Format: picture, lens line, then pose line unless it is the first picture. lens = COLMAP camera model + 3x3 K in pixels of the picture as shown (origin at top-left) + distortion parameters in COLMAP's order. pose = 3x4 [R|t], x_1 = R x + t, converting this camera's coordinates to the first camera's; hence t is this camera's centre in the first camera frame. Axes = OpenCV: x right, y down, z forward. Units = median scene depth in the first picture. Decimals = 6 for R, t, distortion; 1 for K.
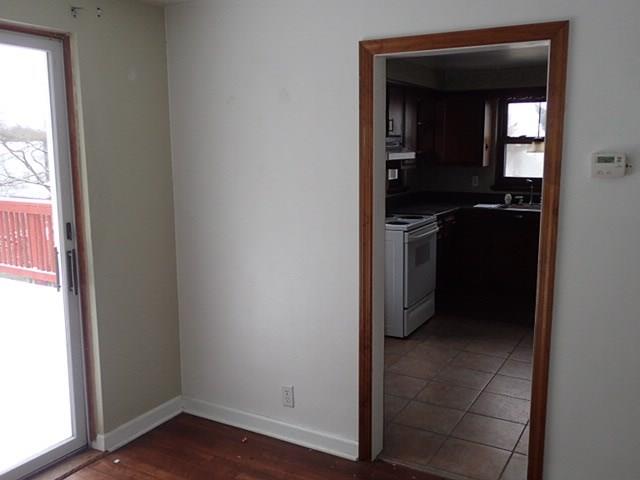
lens RADIAL K [[602.0, 0, 323.0], [0, 602.0, 236.4], [0, 0, 1]] dist [0.011122, 0.000000]
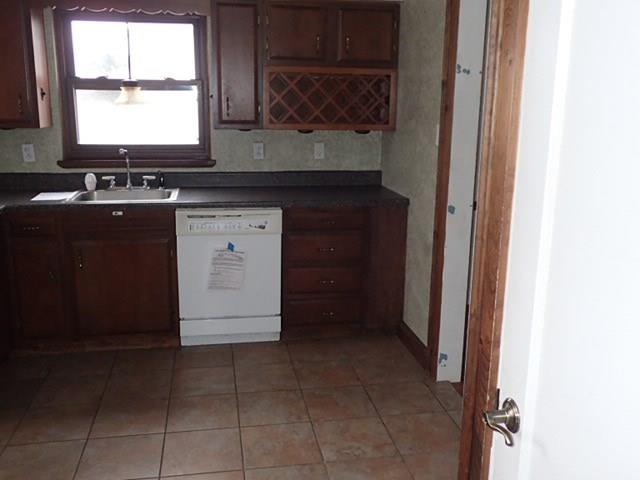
lens RADIAL K [[602.0, 0, 315.3], [0, 602.0, 236.0], [0, 0, 1]] dist [0.011122, 0.000000]
pose [[0.769267, -0.128862, 0.625798, 0.092223], [0.083753, 0.991337, 0.101179, -0.049517], [-0.633415, -0.025421, 0.773395, 0.378954]]
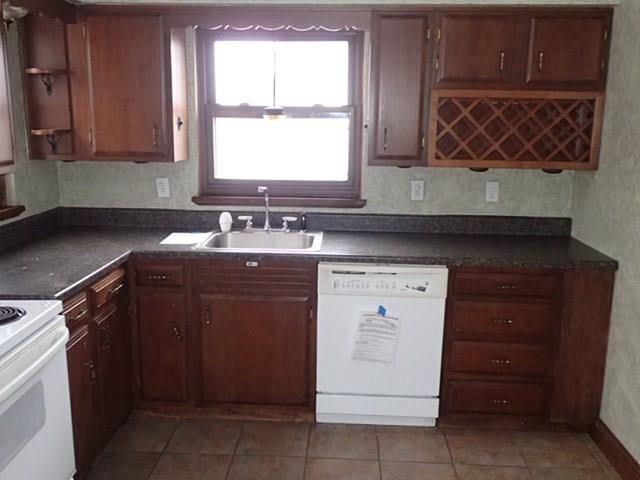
lens RADIAL K [[602.0, 0, 318.4], [0, 602.0, 239.9], [0, 0, 1]] dist [0.011122, 0.000000]
pose [[0.890222, -0.077596, 0.448869, 0.136549], [0.054544, 0.996453, 0.064082, -0.074598], [-0.452249, -0.032564, 0.891297, 0.476820]]
